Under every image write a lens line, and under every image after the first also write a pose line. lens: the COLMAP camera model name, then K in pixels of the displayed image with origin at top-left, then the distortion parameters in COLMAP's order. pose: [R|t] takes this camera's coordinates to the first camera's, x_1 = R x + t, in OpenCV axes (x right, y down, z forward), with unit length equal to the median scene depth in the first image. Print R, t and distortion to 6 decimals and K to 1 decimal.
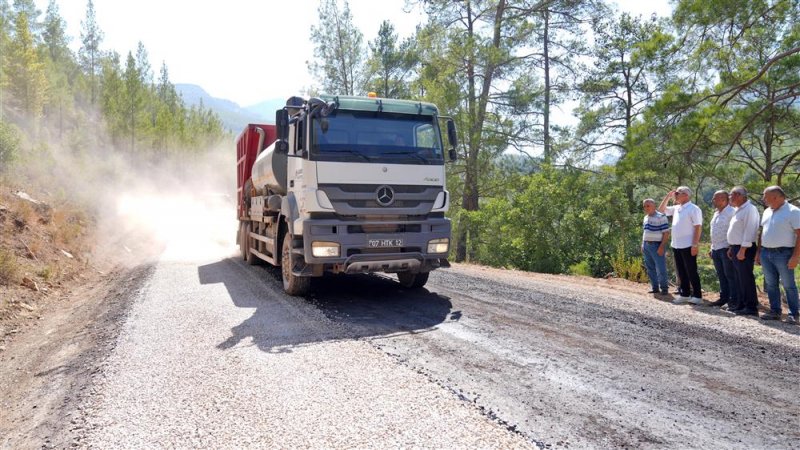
lens RADIAL K [[565.8, 0, 403.0], [0, 565.8, 222.9], [0, 0, 1]] dist [0.011209, -0.002256]
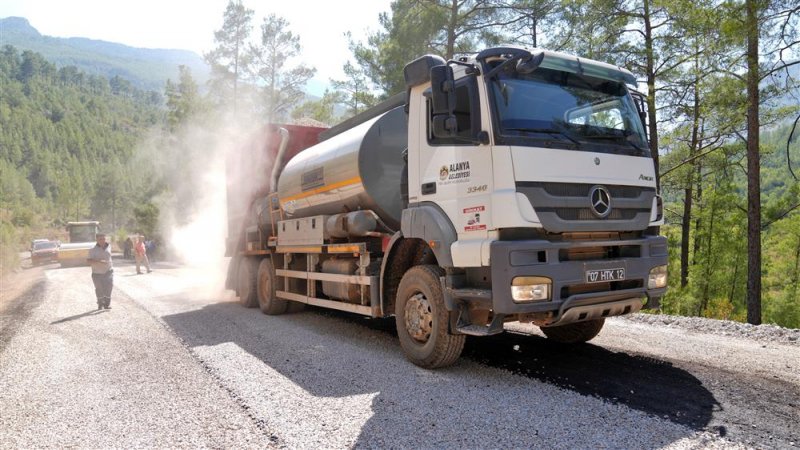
lens RADIAL K [[565.8, 0, 396.7], [0, 565.8, 221.1], [0, 0, 1]] dist [0.011209, -0.002256]
pose [[0.987409, -0.020742, 0.156821, -0.354503], [0.030346, 0.997791, -0.059099, 0.005029], [-0.155249, 0.063114, 0.985857, 0.398444]]
